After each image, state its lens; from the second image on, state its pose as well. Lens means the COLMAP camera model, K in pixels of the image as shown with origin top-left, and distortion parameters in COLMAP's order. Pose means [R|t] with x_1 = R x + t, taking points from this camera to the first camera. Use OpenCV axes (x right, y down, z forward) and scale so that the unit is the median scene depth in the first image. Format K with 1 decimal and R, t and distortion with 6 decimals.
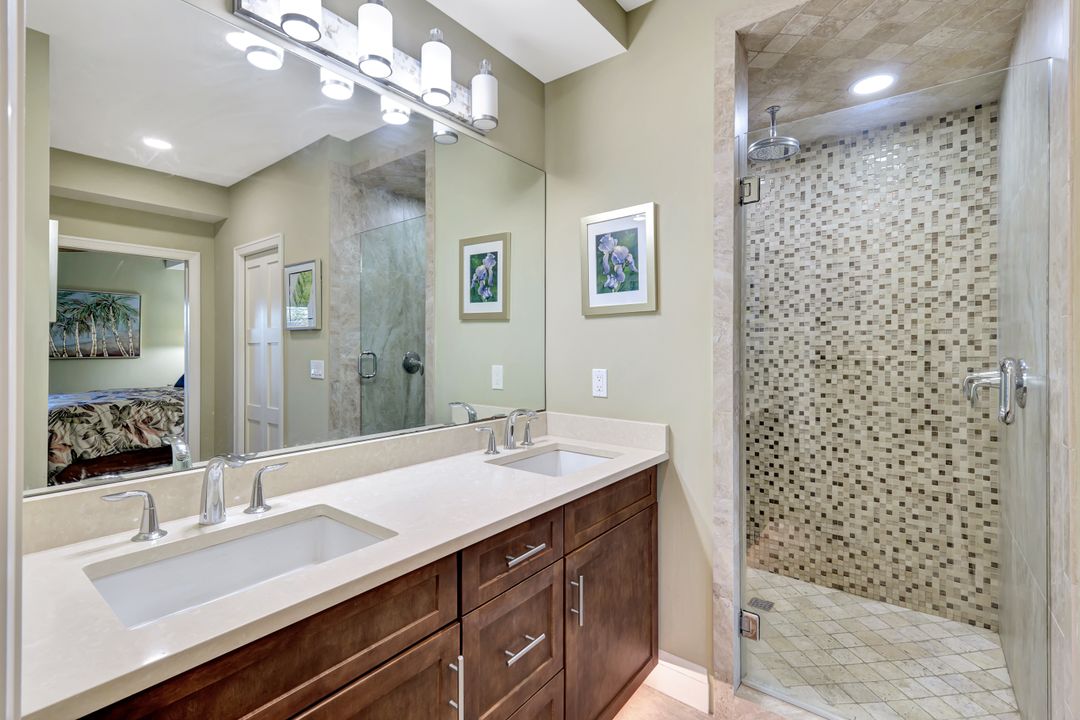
lens RADIAL K [[491.7, 0, 540.3], [0, 491.7, 350.7], [0, 0, 1]] dist [0.001600, -0.000021]
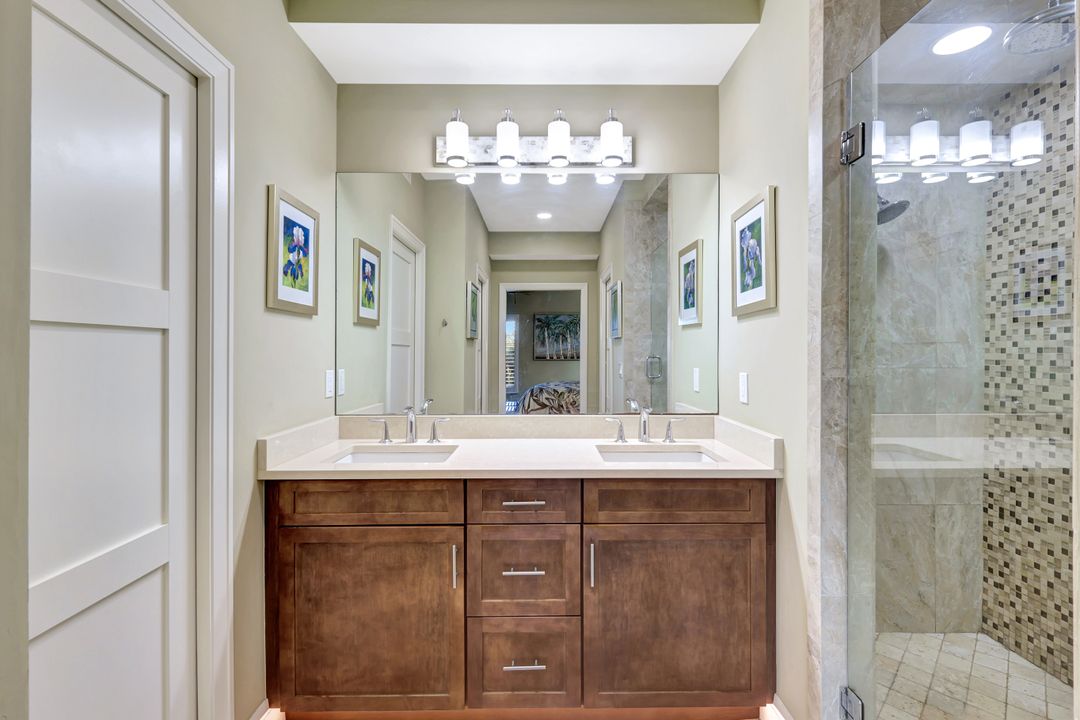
lens RADIAL K [[491.7, 0, 543.1], [0, 491.7, 356.0], [0, 0, 1]] dist [0.001600, -0.000021]
pose [[0.620667, 0.003757, -0.784066, 0.625572], [-0.007581, 0.999971, -0.001210, 0.009374], [0.784038, 0.006695, 0.620677, 0.122380]]
